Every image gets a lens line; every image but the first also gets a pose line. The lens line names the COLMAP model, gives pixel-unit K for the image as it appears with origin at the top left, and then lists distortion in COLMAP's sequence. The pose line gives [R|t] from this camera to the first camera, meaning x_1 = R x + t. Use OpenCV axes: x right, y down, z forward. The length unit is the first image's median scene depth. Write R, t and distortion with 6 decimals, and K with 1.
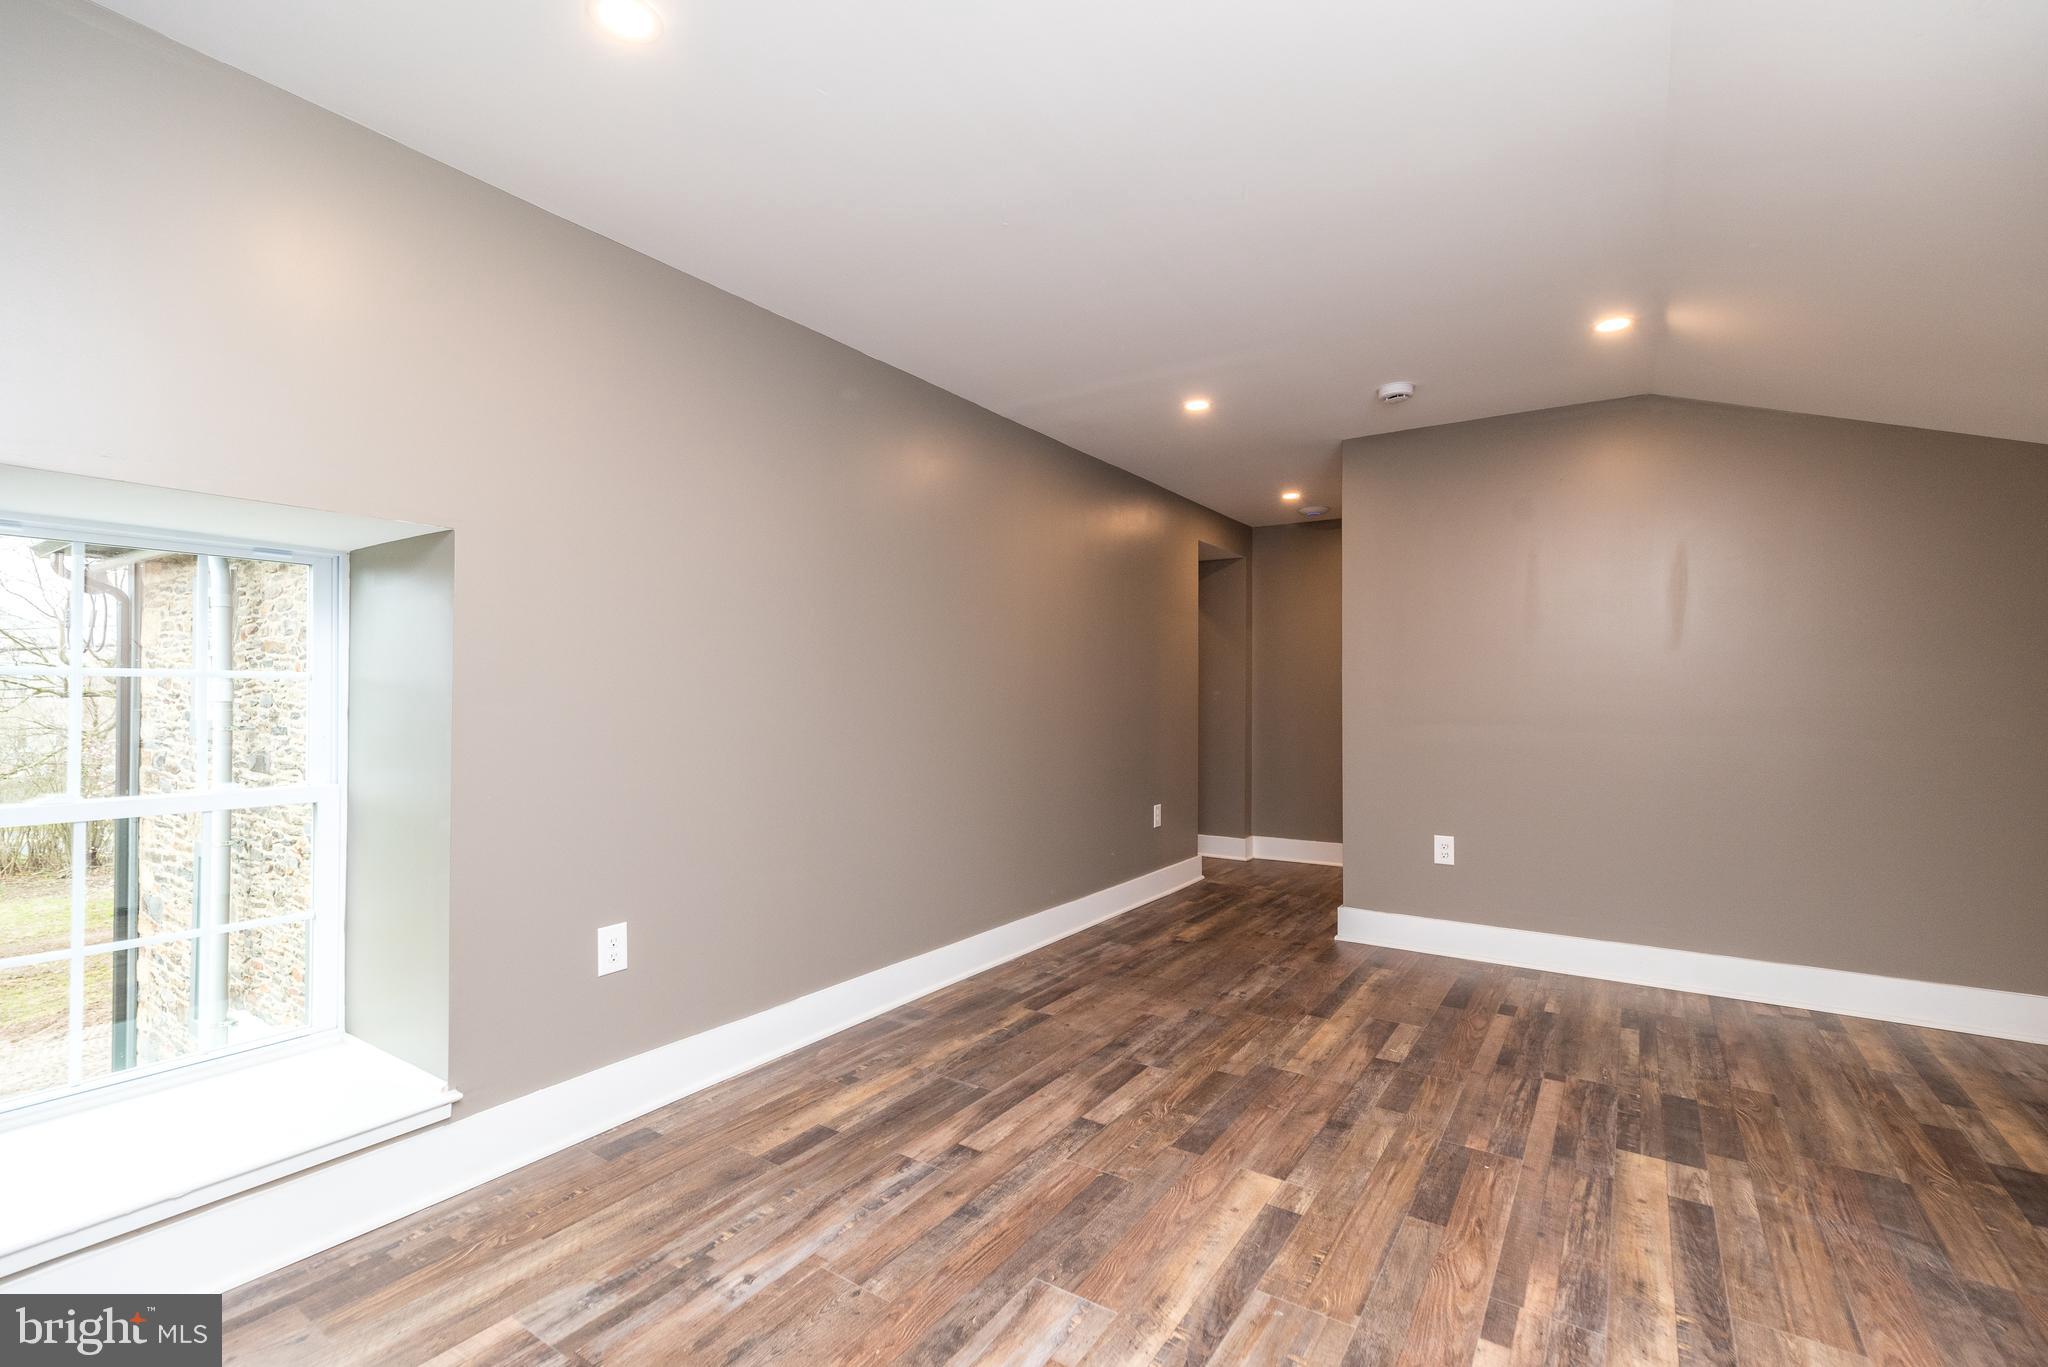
lens RADIAL K [[901.4, 0, 1024.0], [0, 901.4, 683.5], [0, 0, 1]] dist [0.006541, -0.000566]
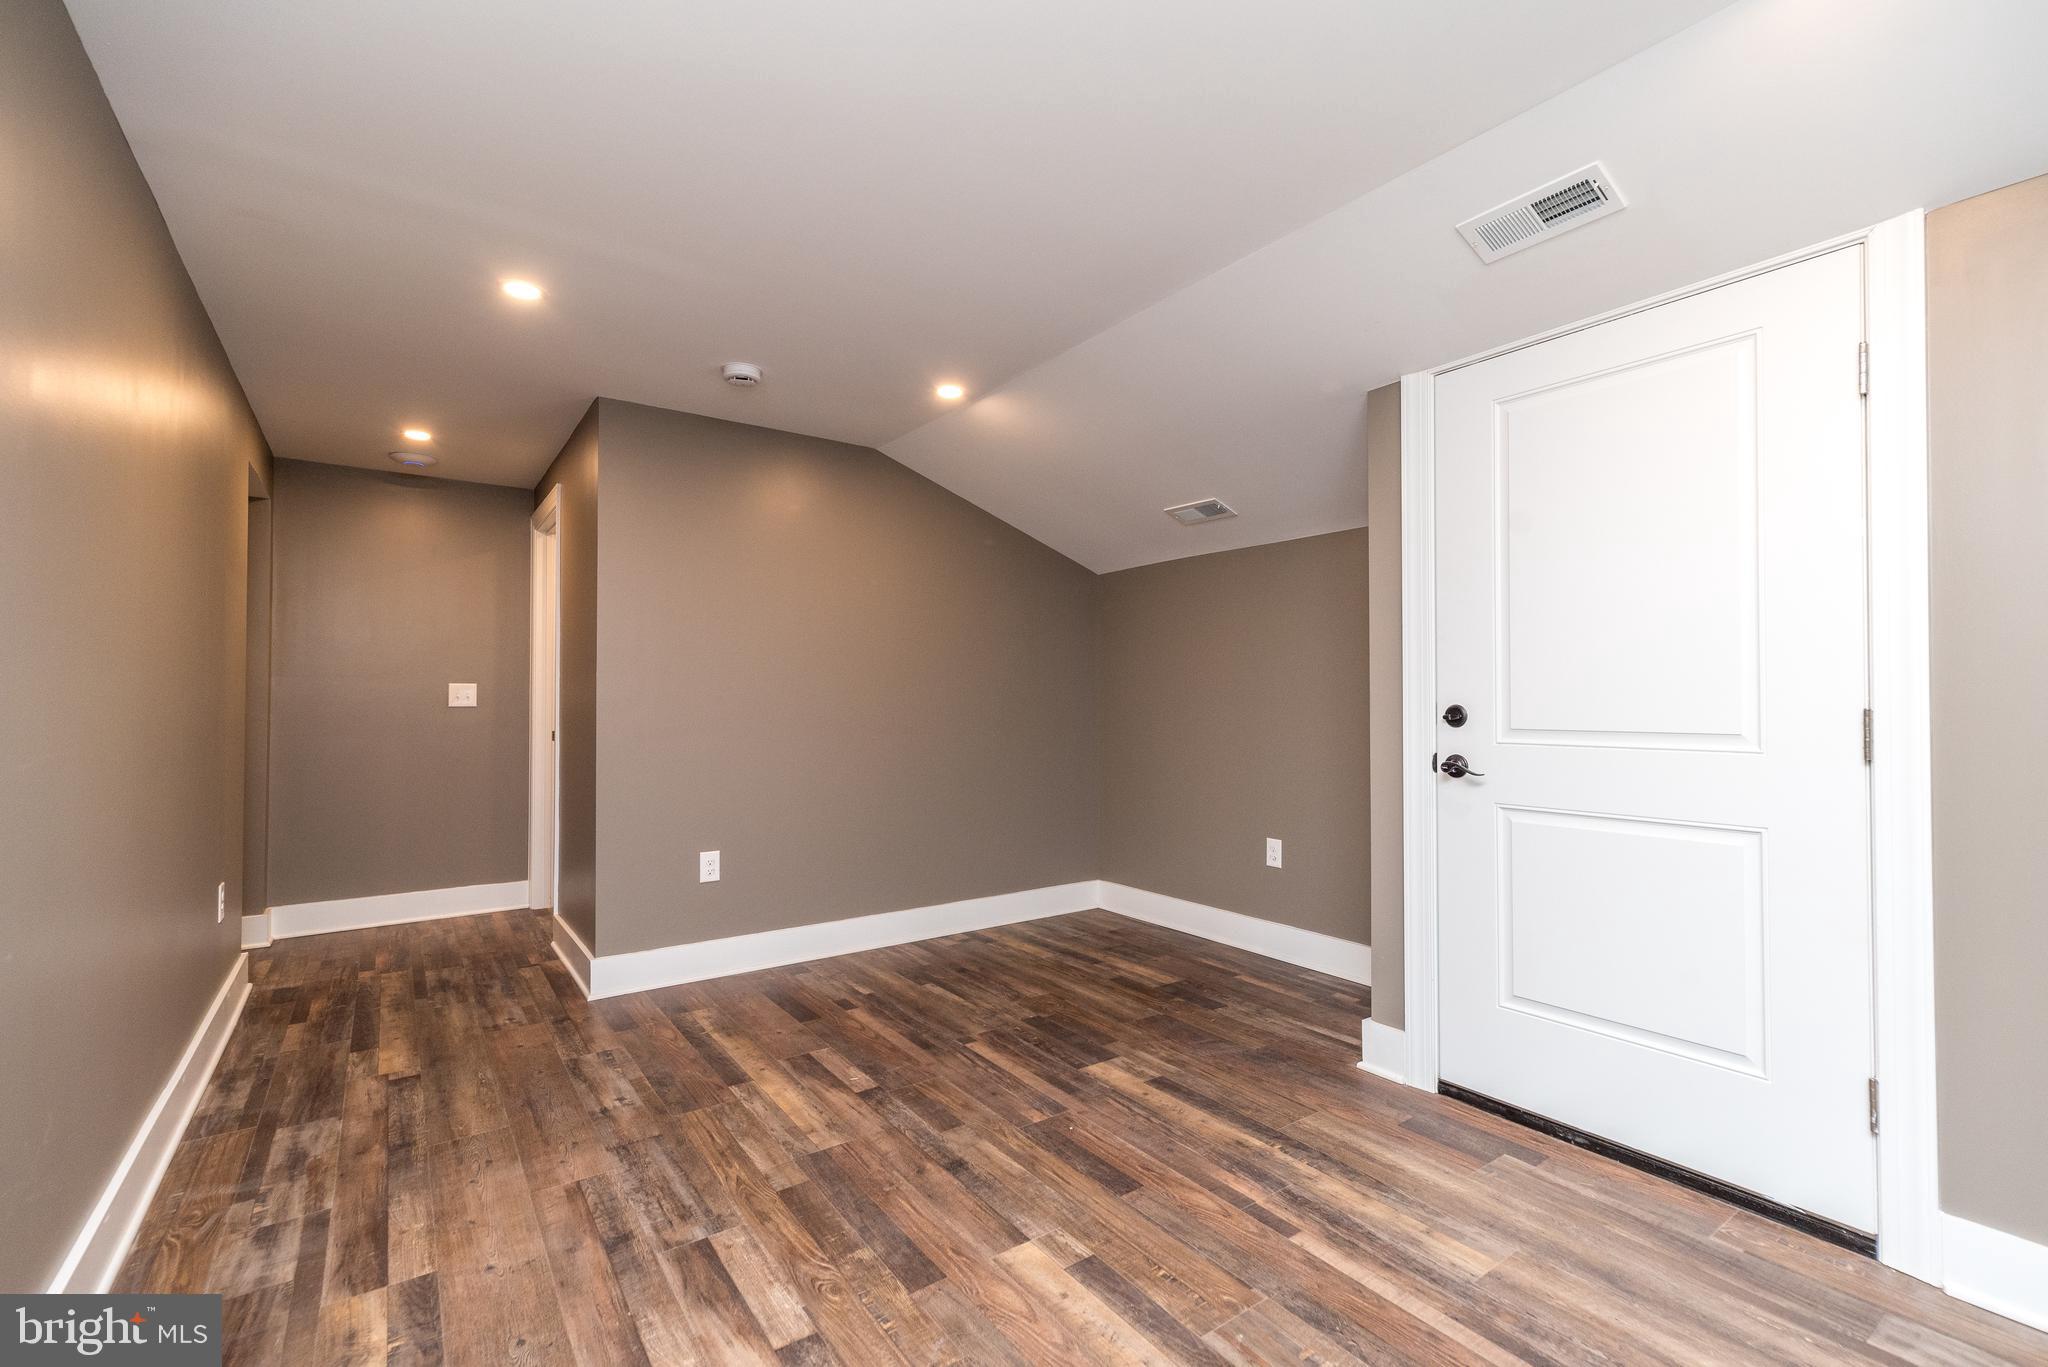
lens RADIAL K [[890.1, 0, 1027.1], [0, 890.1, 690.3], [0, 0, 1]] dist [0.006744, -0.000346]
pose [[0.345254, 0.008786, 0.938468, -0.467072], [-0.013181, 0.999903, -0.004512, -0.000782], [-0.938417, -0.010812, 0.345336, 0.578129]]
